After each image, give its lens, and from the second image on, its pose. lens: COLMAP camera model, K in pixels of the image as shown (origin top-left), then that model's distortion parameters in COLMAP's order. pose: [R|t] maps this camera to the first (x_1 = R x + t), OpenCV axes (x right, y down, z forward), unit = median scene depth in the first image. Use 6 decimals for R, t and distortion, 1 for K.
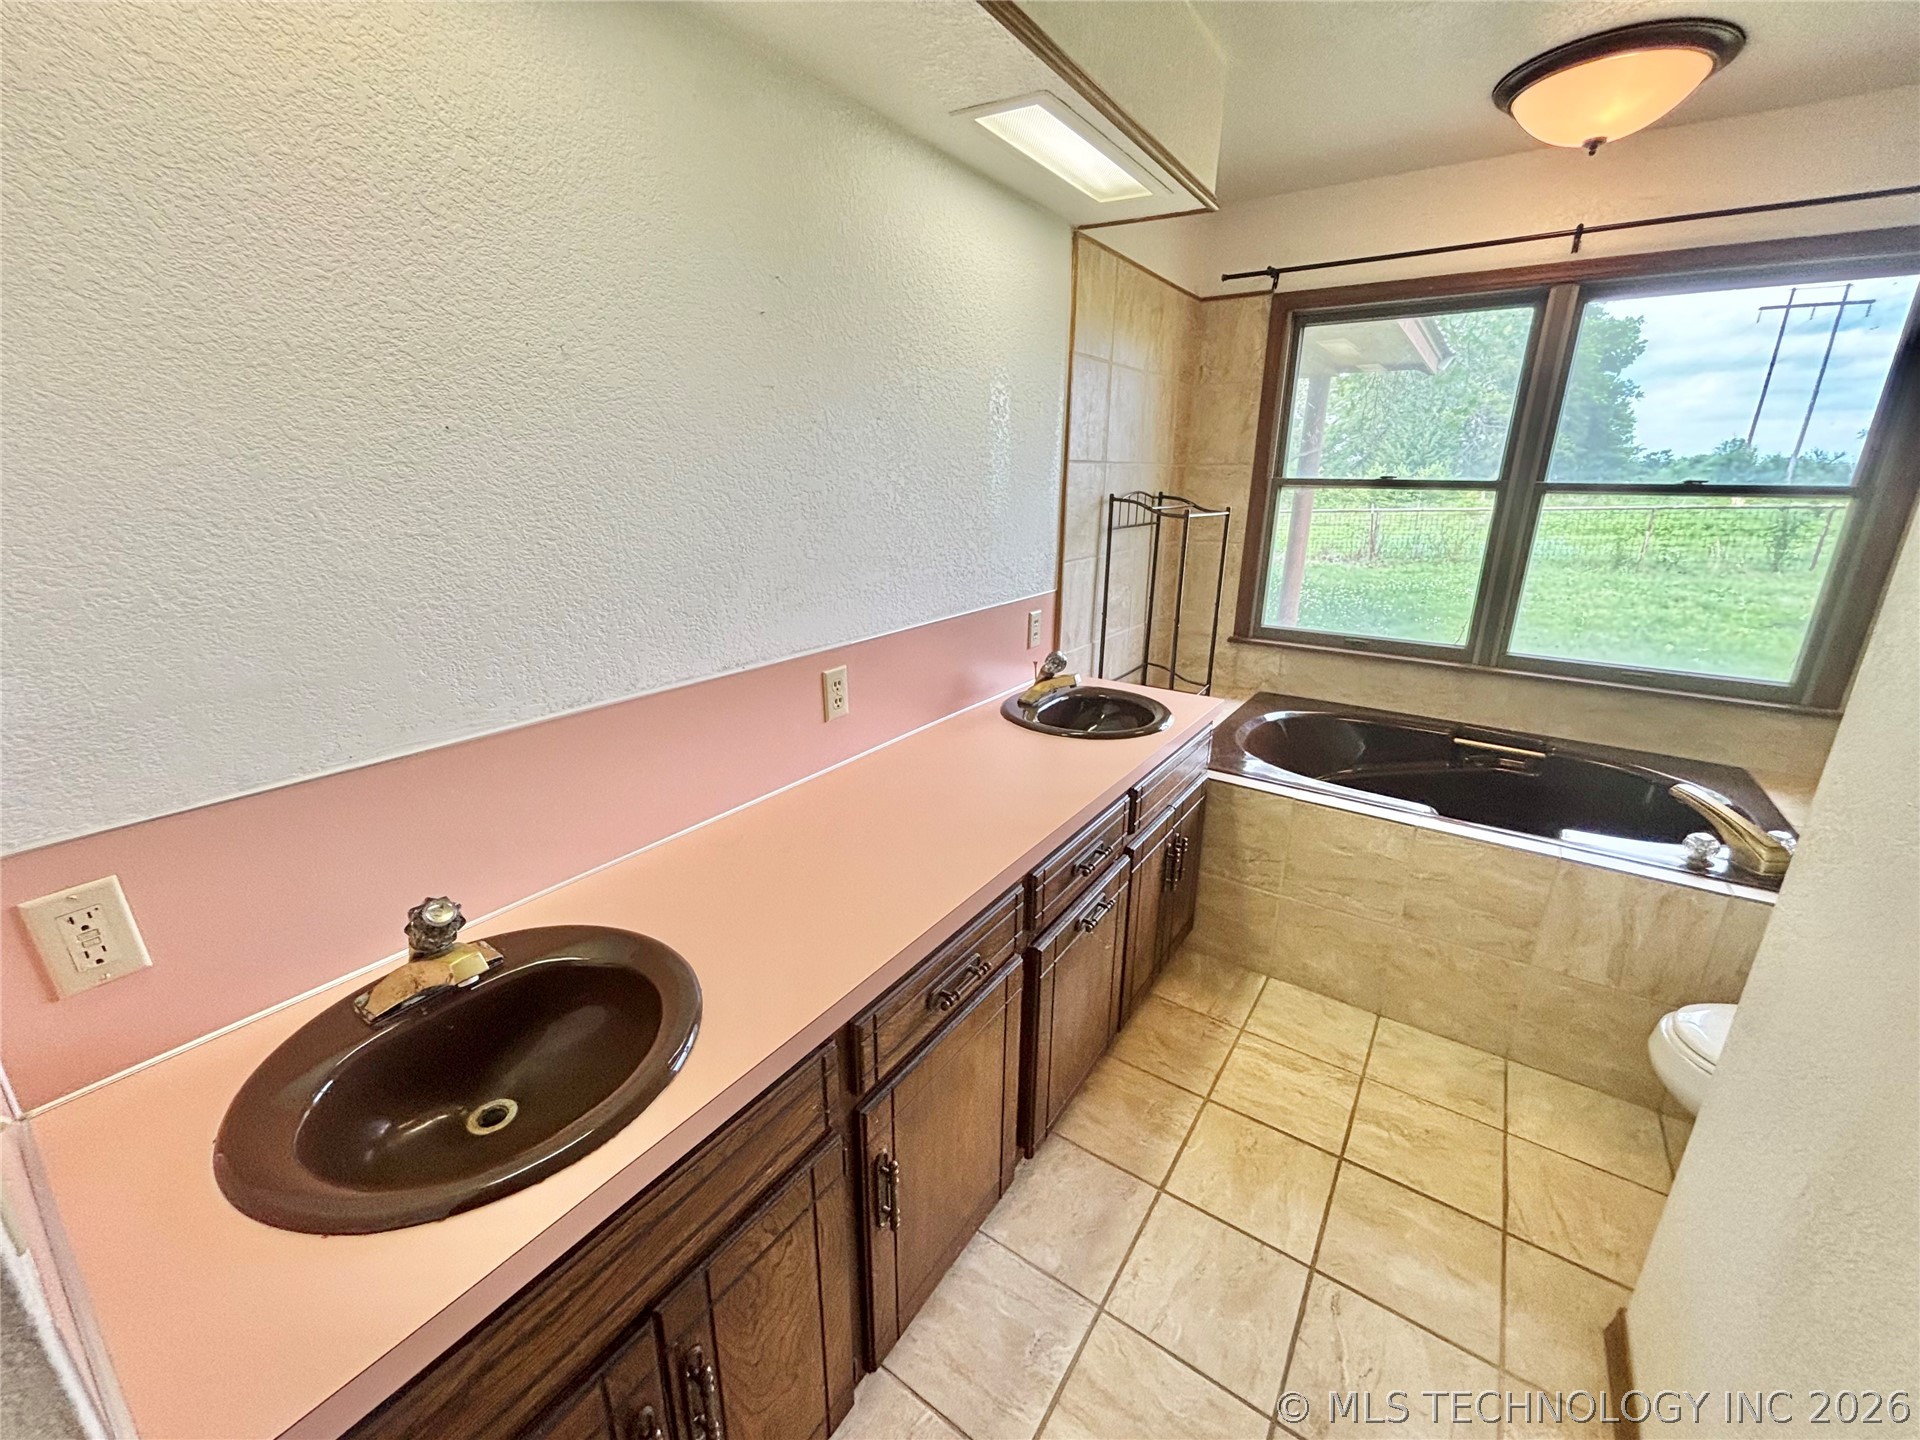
lens RADIAL K [[772.8, 0, 958.8], [0, 772.8, 721.7], [0, 0, 1]] dist [0.000813, -0.000615]
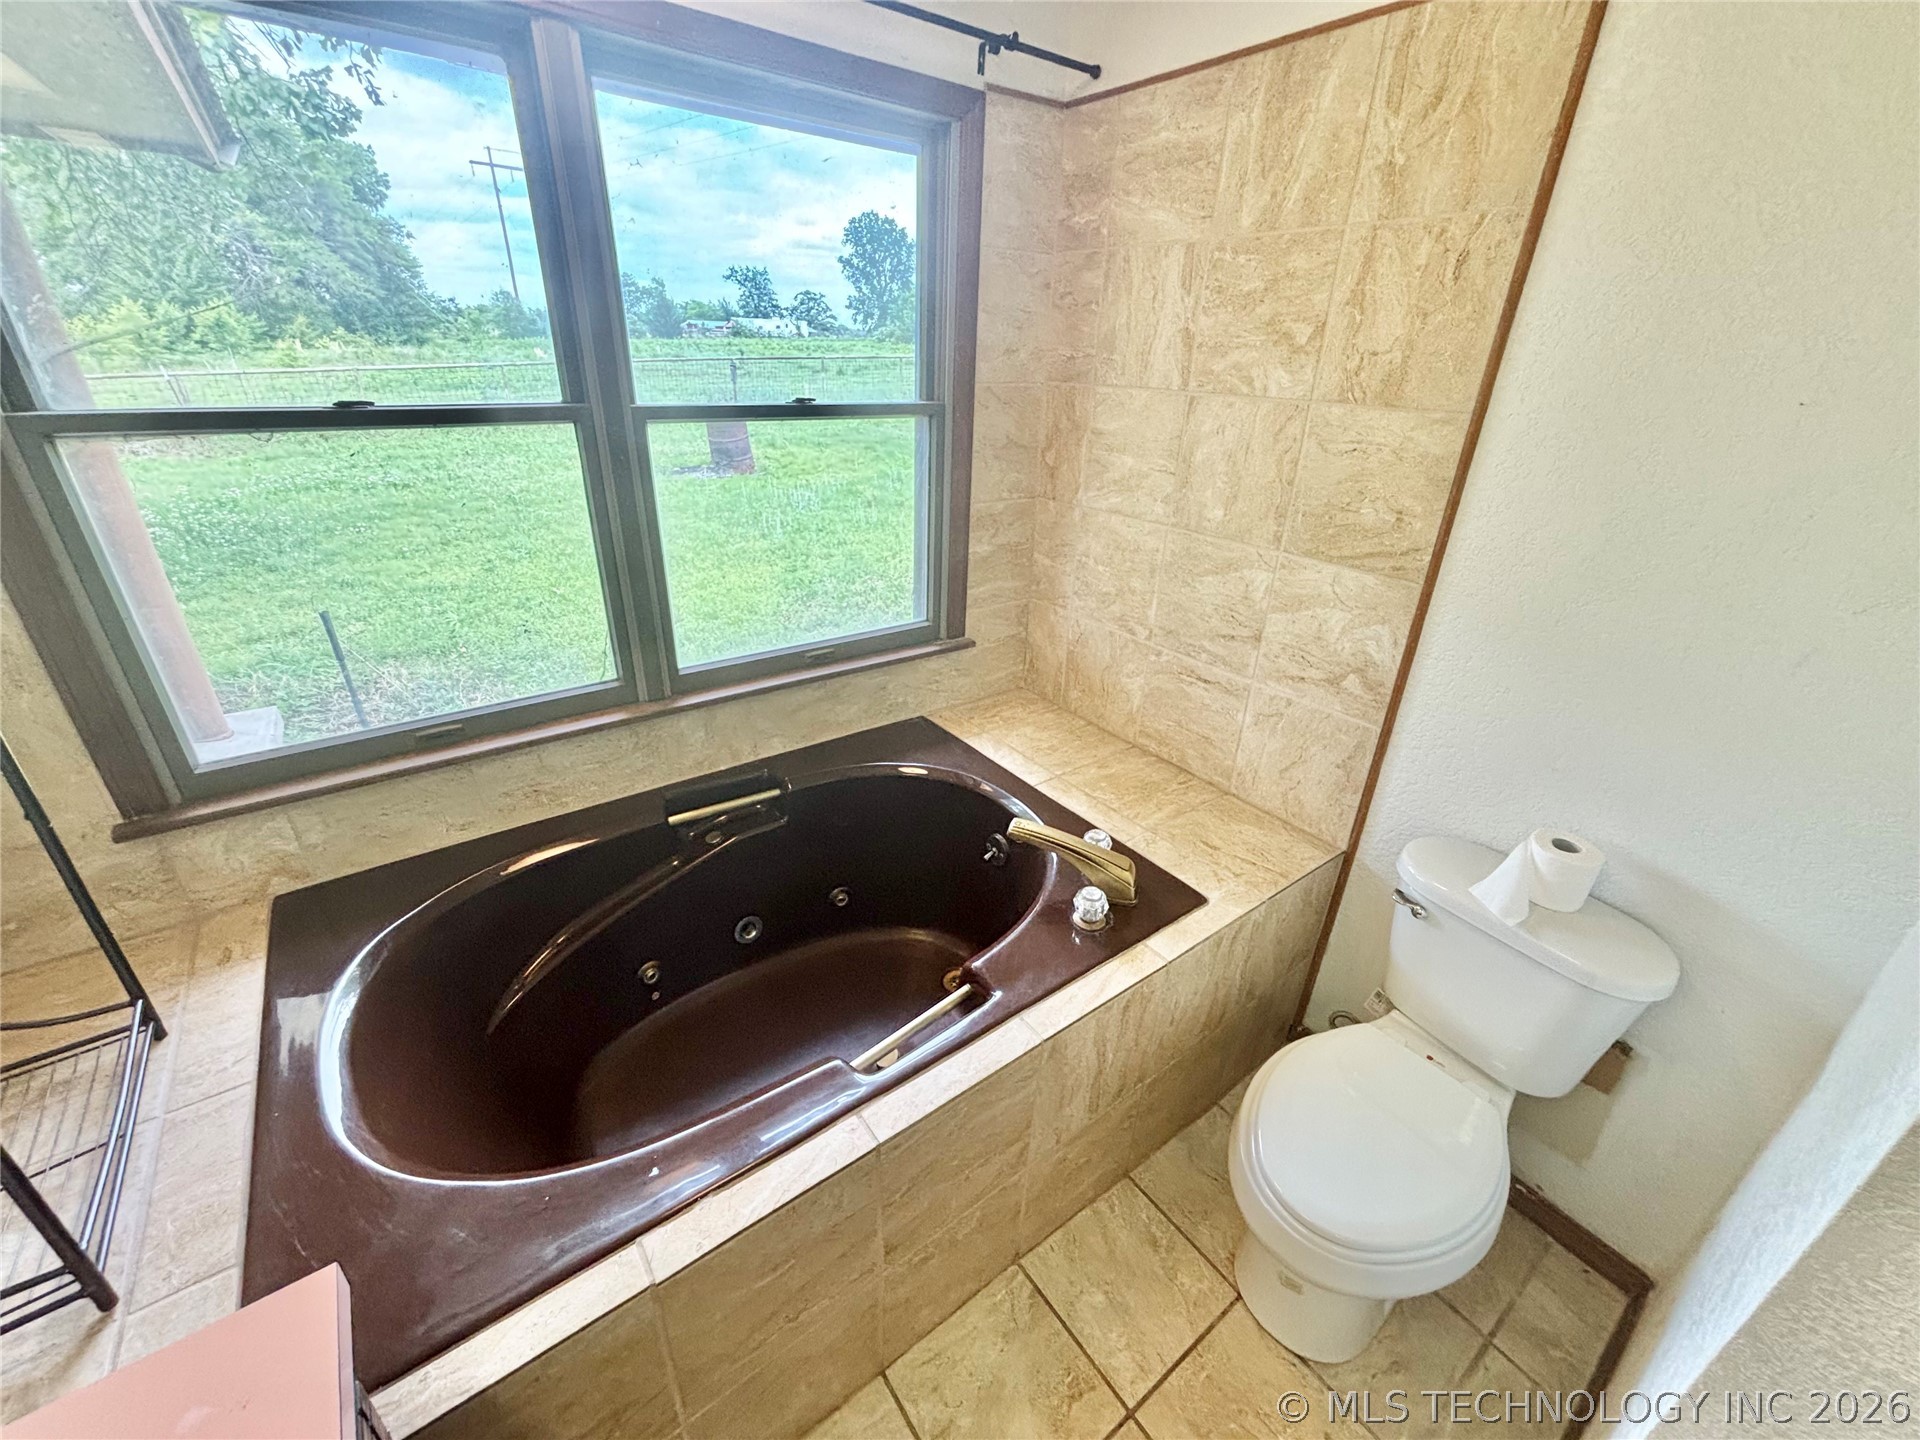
lens RADIAL K [[772.8, 0, 966.0], [0, 772.8, 717.9], [0, 0, 1]] dist [0.000813, -0.000615]
pose [[0.319599, -0.406952, 0.855714, 0.197861], [0.257945, 0.906338, 0.334687, -0.203641], [-0.911768, 0.113762, 0.394636, 0.499123]]
